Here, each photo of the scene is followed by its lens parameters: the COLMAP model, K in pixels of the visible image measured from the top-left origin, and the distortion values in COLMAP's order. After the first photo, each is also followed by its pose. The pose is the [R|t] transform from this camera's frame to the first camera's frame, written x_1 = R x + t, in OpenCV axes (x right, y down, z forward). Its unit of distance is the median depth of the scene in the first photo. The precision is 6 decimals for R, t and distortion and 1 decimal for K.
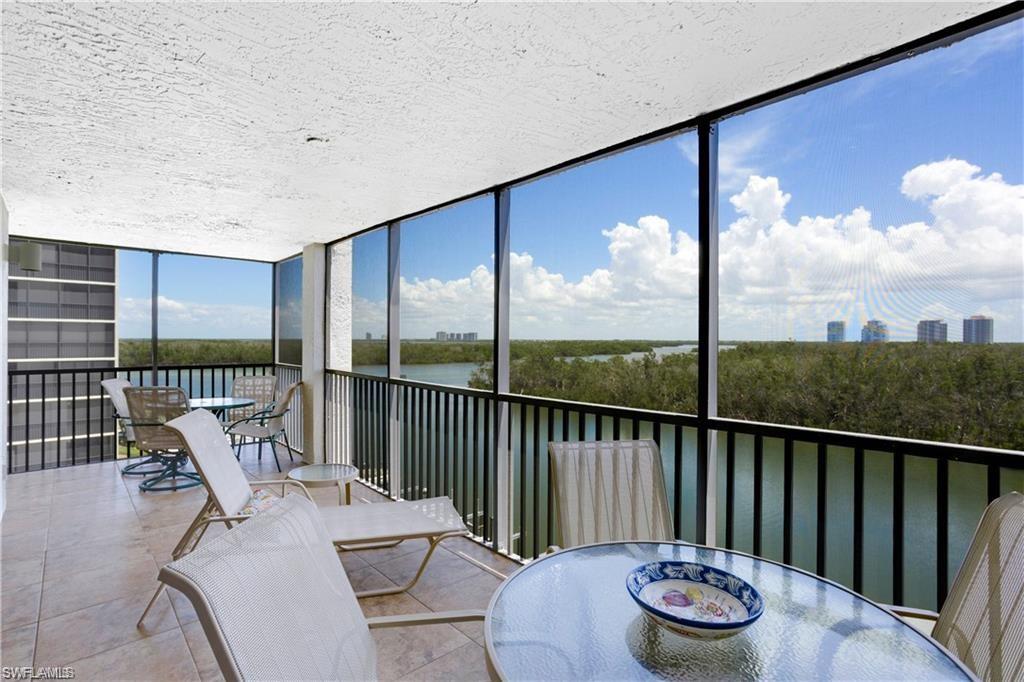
lens RADIAL K [[490.4, 0, 514.2], [0, 490.4, 341.6], [0, 0, 1]] dist [0.002865, 0.002736]
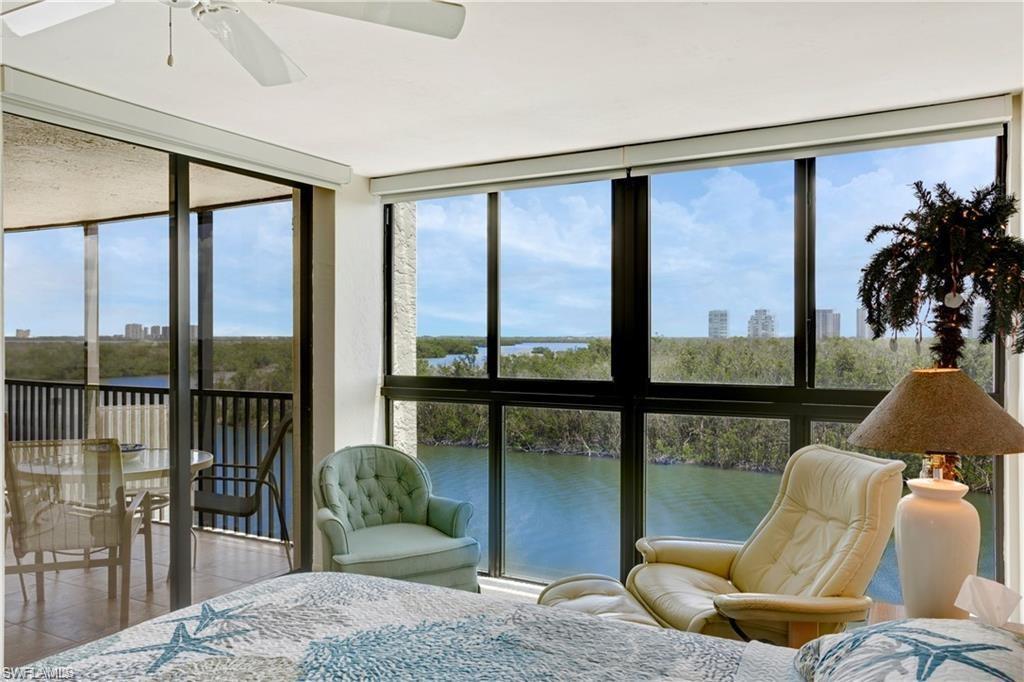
lens RADIAL K [[760.8, 0, 508.5], [0, 760.8, 339.3], [0, 0, 1]] dist [0.013225, 0.003927]
pose [[0.952719, -0.005575, 0.303802, 0.575838], [0.005453, 0.999984, 0.001250, -0.010920], [-0.303804, 0.000465, 0.952734, -1.742317]]
